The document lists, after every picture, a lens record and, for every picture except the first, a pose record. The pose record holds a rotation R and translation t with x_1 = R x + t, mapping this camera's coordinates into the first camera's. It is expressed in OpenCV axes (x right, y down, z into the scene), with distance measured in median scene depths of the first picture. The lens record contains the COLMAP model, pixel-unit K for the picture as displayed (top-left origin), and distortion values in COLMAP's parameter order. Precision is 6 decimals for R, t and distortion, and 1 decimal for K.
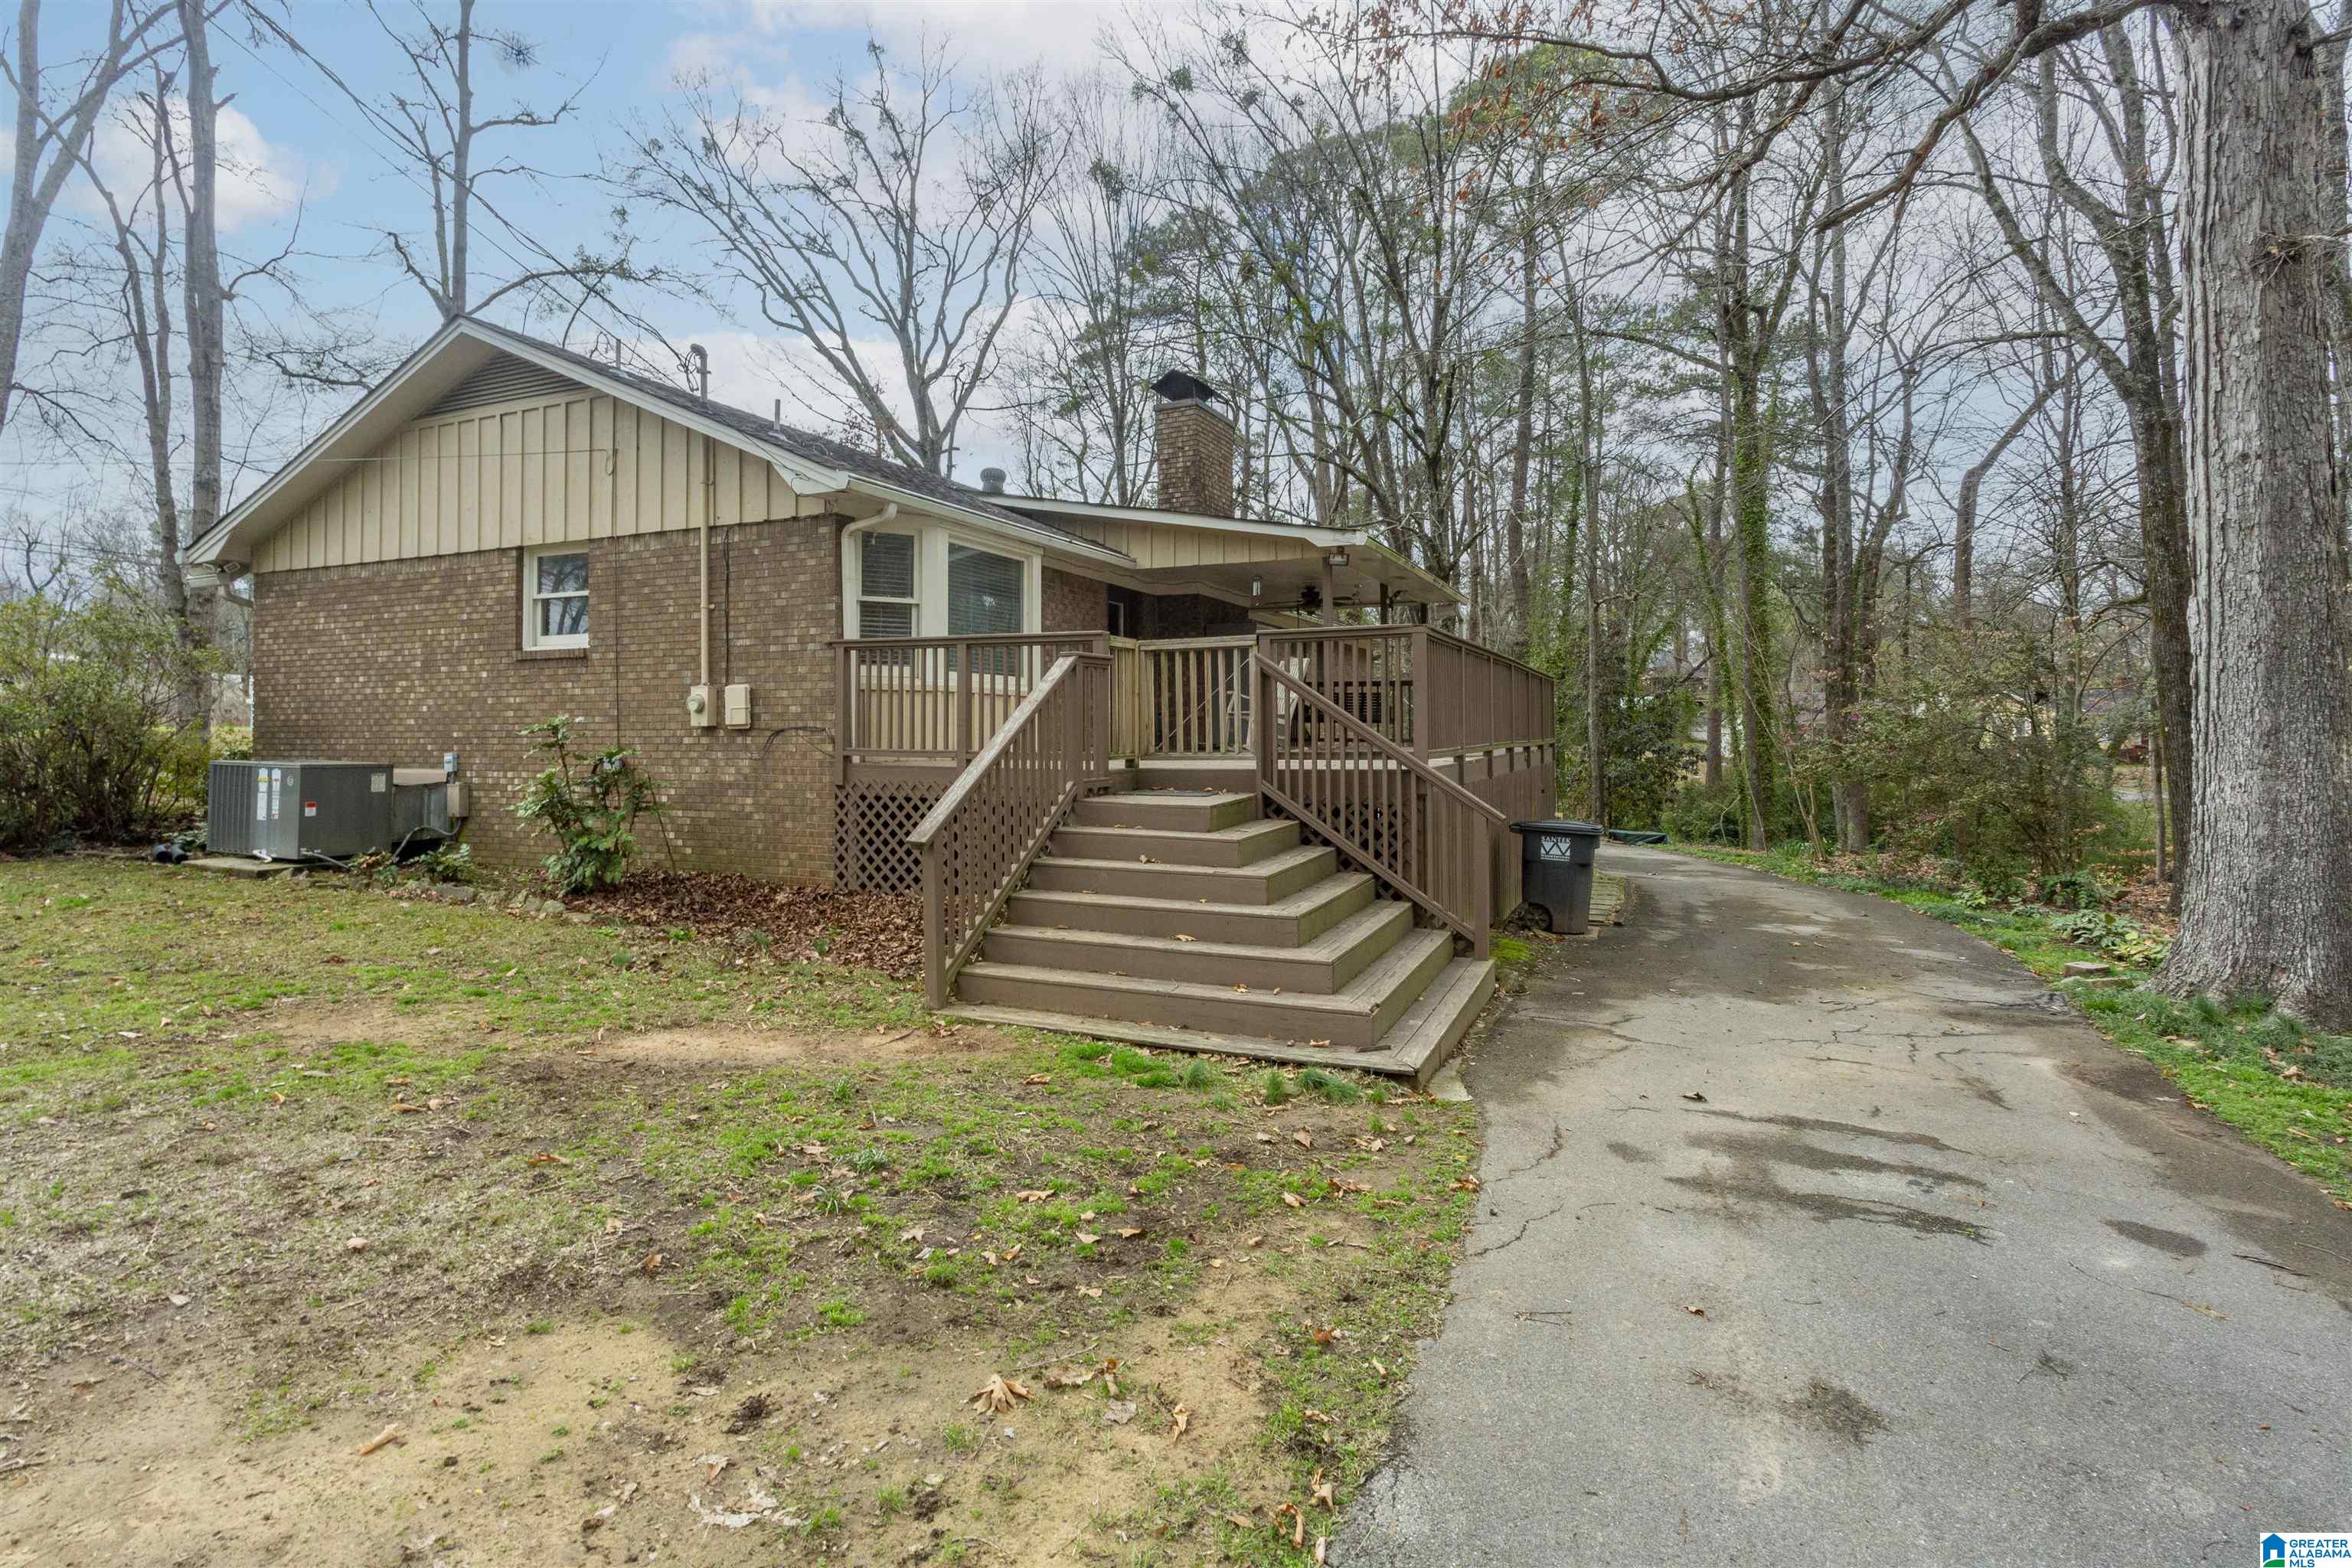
lens RADIAL K [[1121.1, 0, 1141.4], [0, 1121.1, 685.2], [0, 0, 1]] dist [0.003365, 0.000247]
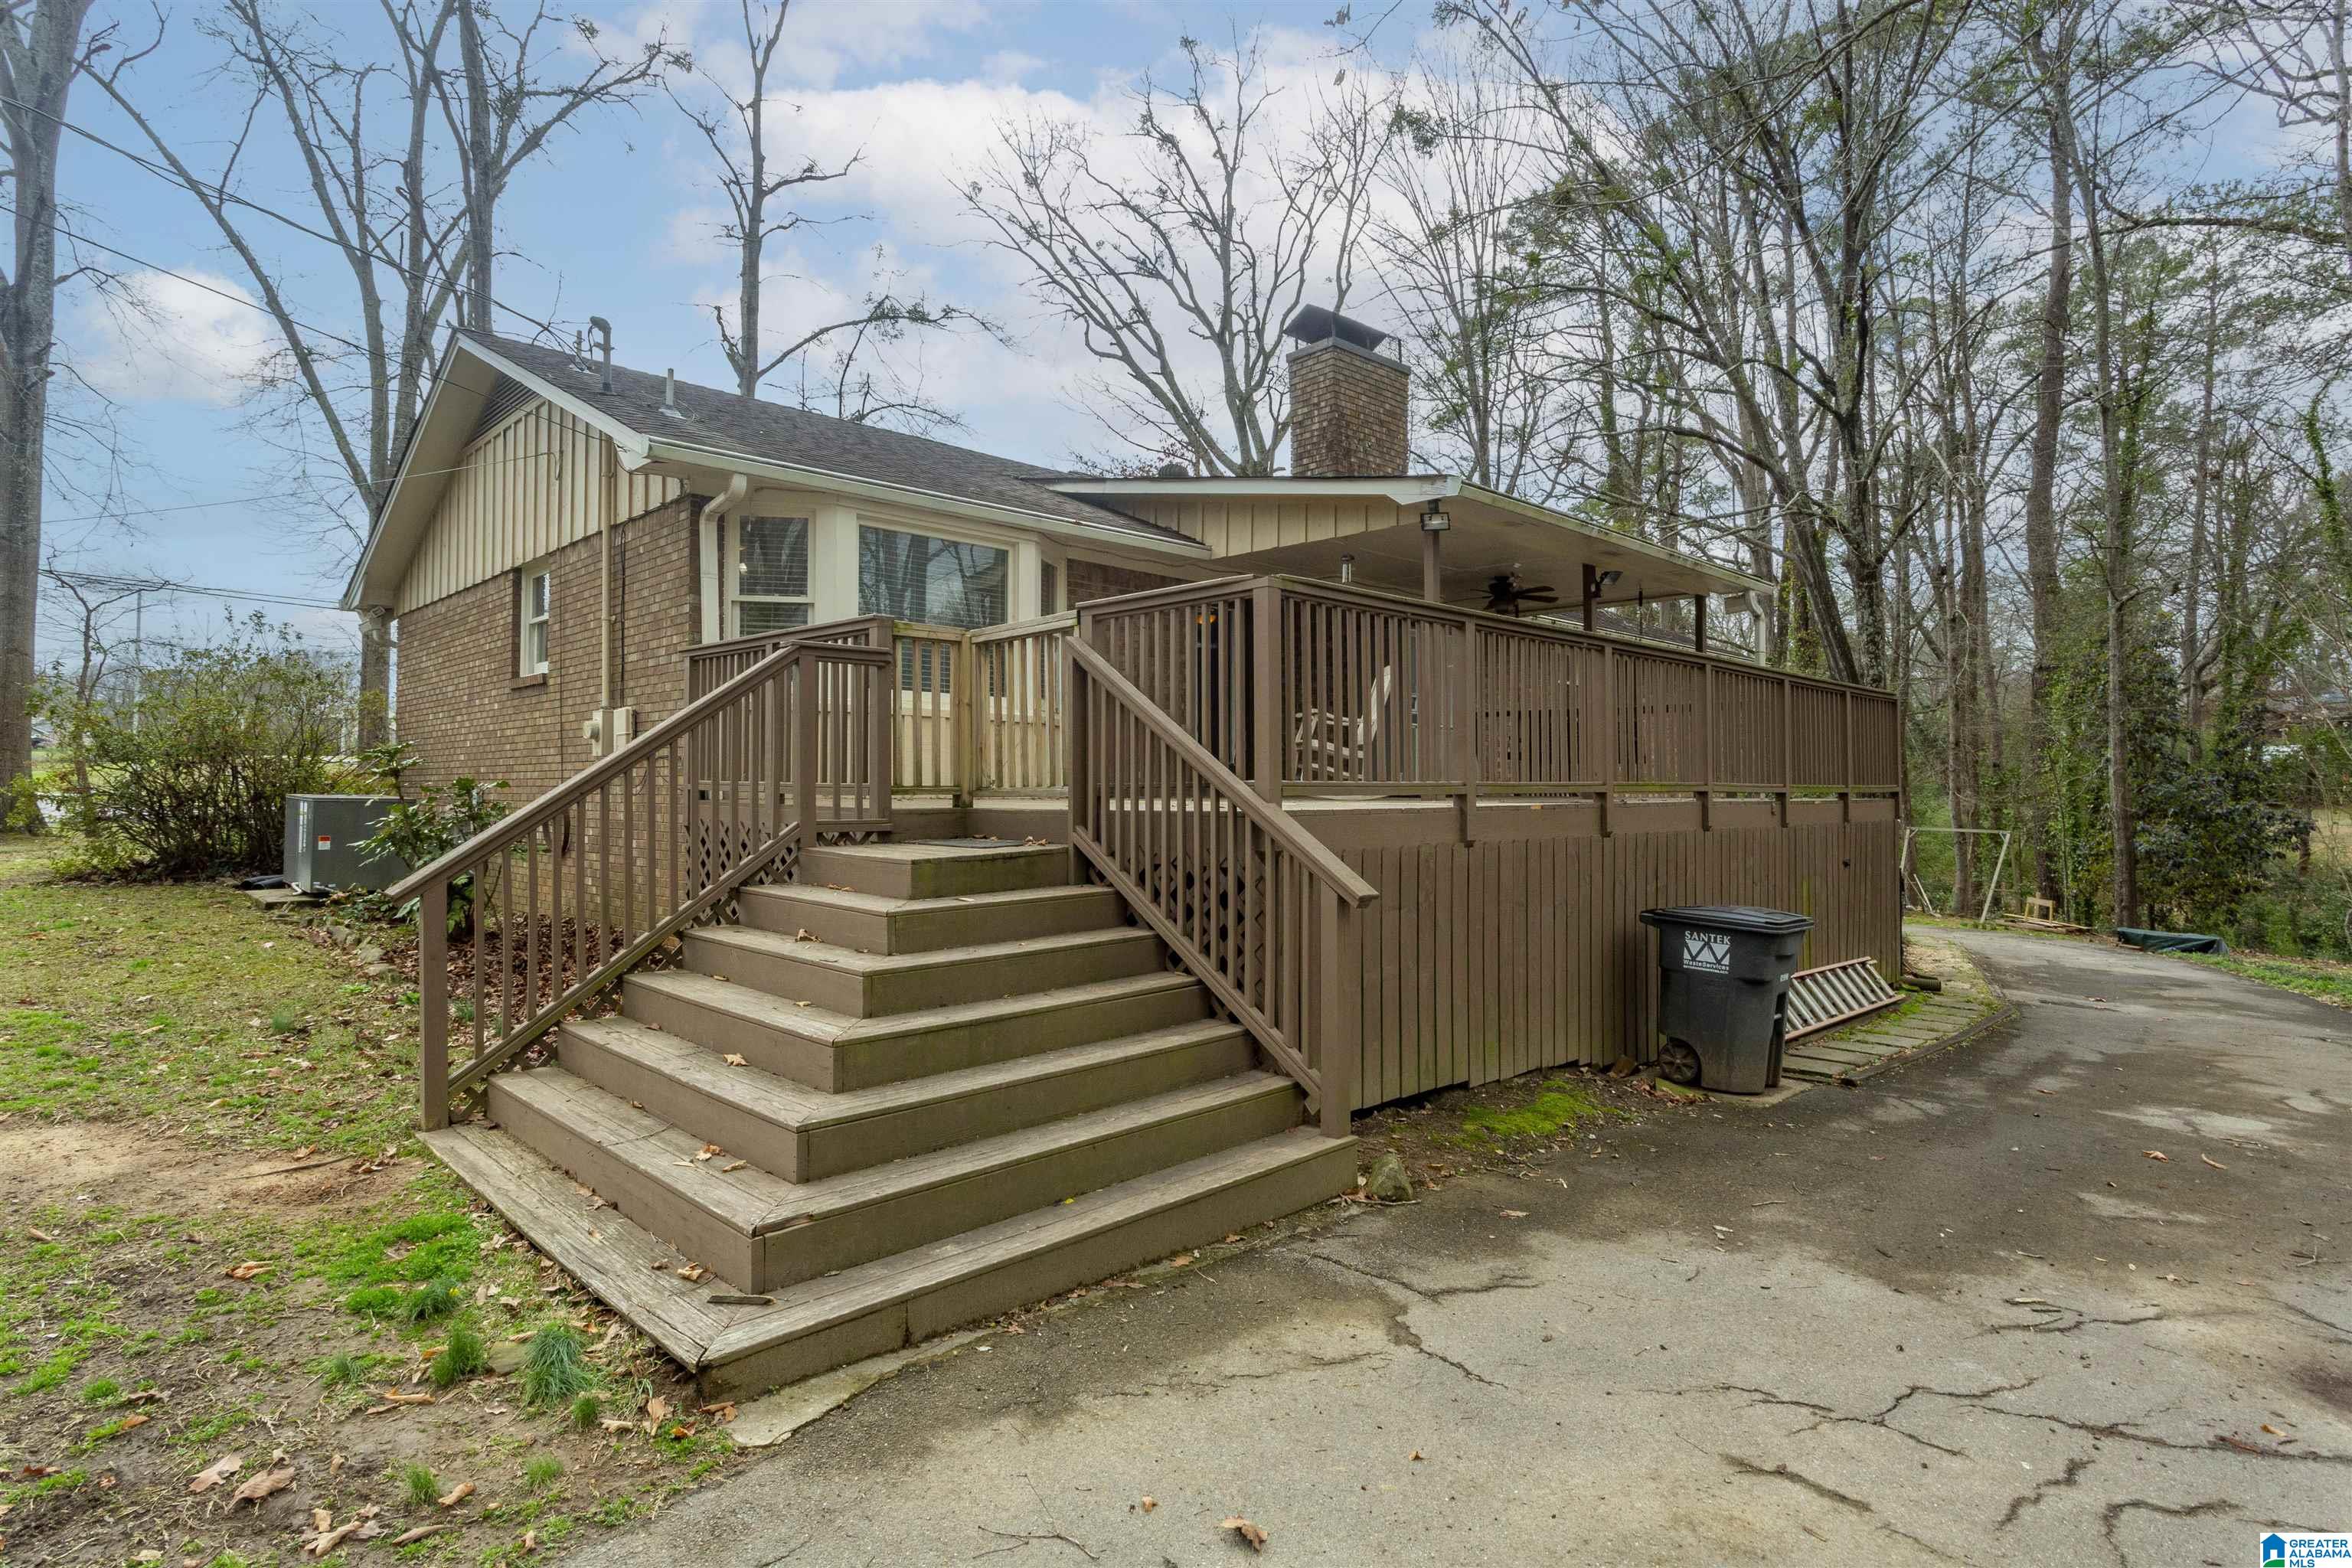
lens RADIAL K [[1205.0, 0, 1137.9], [0, 1205.0, 736.3], [0, 0, 1]] dist [-0.003730, 0.002507]
pose [[0.933925, -0.009266, -0.357348, 0.198456], [0.008178, 0.999956, -0.004555, 0.017406], [0.357375, 0.001331, 0.933960, 0.171924]]
